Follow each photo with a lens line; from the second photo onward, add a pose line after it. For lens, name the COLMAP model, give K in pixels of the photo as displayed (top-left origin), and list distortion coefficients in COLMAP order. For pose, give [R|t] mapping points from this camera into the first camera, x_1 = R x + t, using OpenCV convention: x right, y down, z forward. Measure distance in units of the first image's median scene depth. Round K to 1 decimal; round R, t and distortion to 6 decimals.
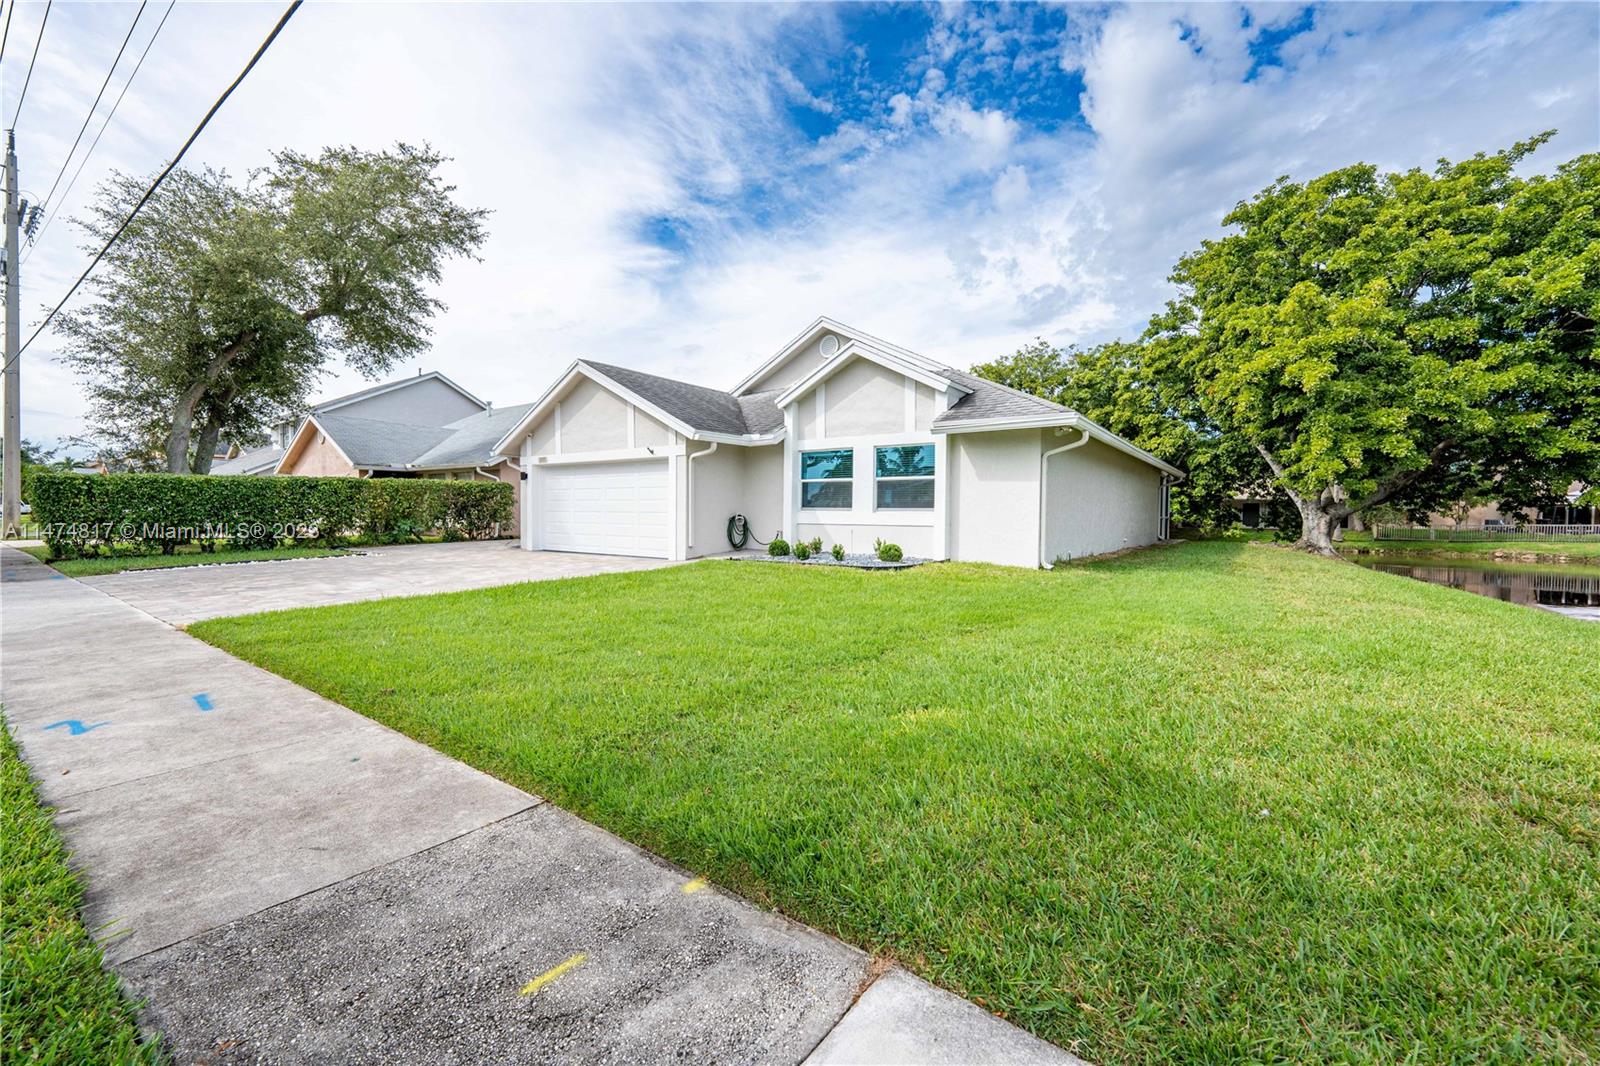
lens RADIAL K [[648.8, 0, 794.0], [0, 648.8, 530.9], [0, 0, 1]] dist [-0.000409, -0.000232]
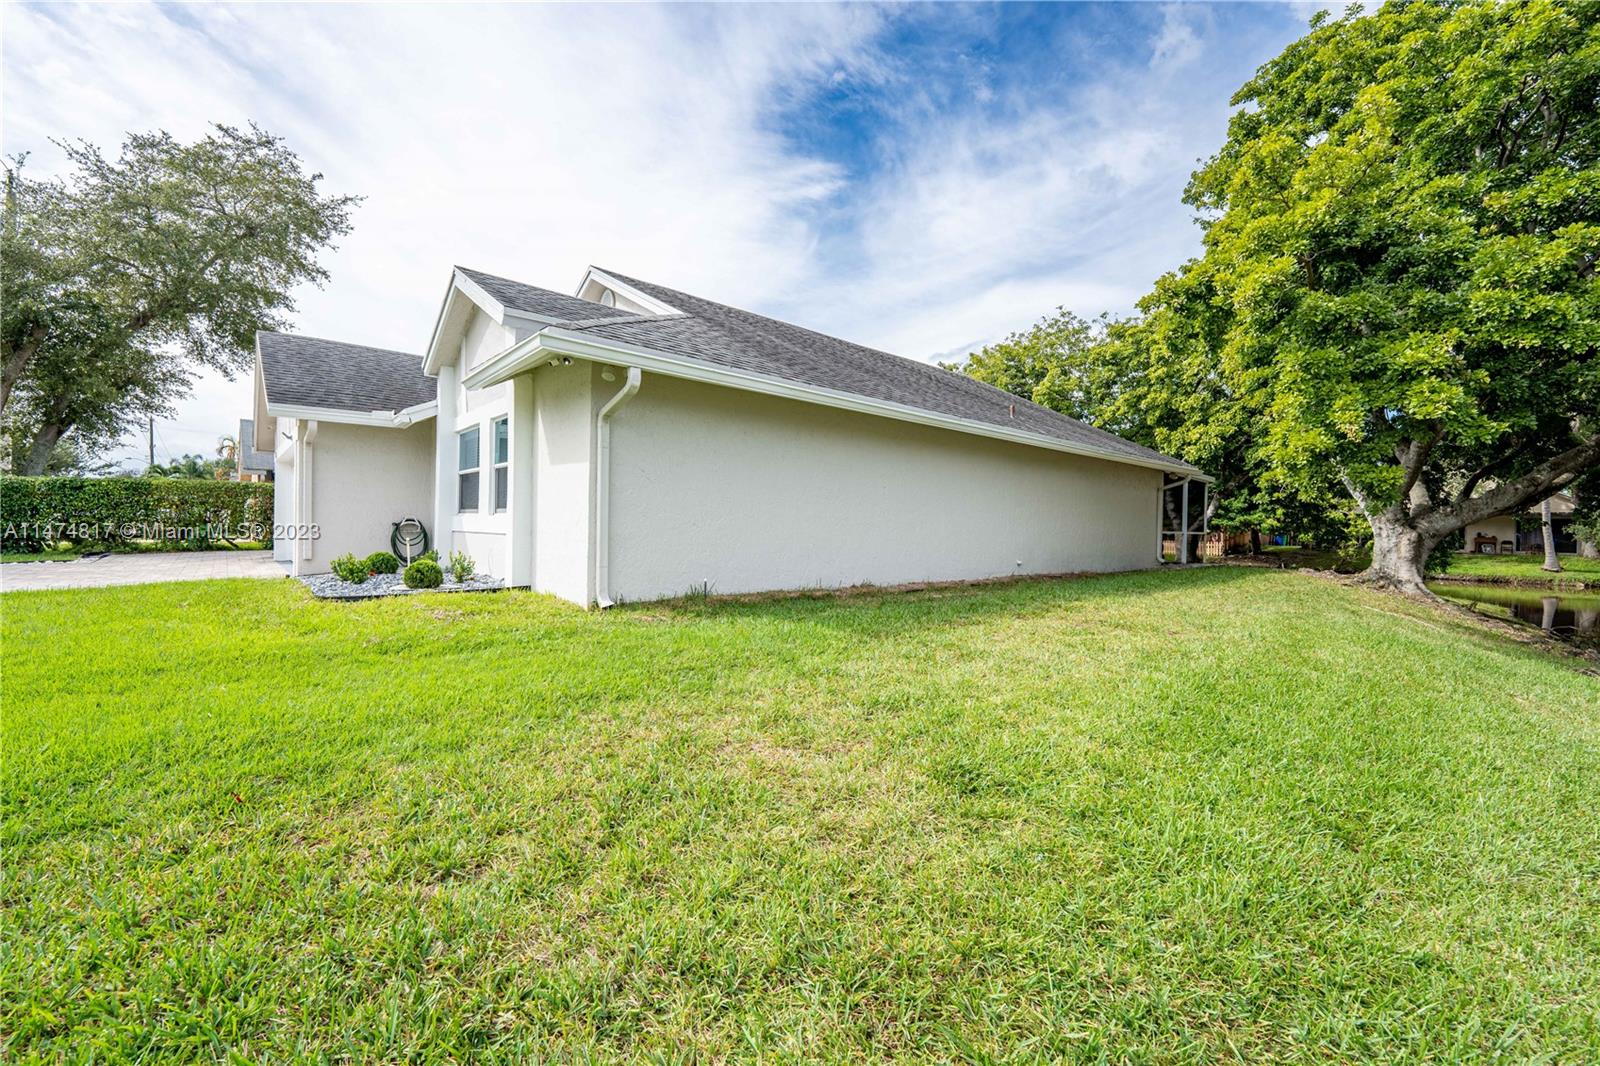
lens RADIAL K [[640.5, 0, 804.5], [0, 640.5, 531.8], [0, 0, 1]] dist [-0.006645, 0.000189]
pose [[0.975331, 0.011285, -0.220459, 0.472548], [-0.016058, 0.999674, -0.019870, -0.001272], [0.220163, 0.022920, 0.975194, 0.324534]]
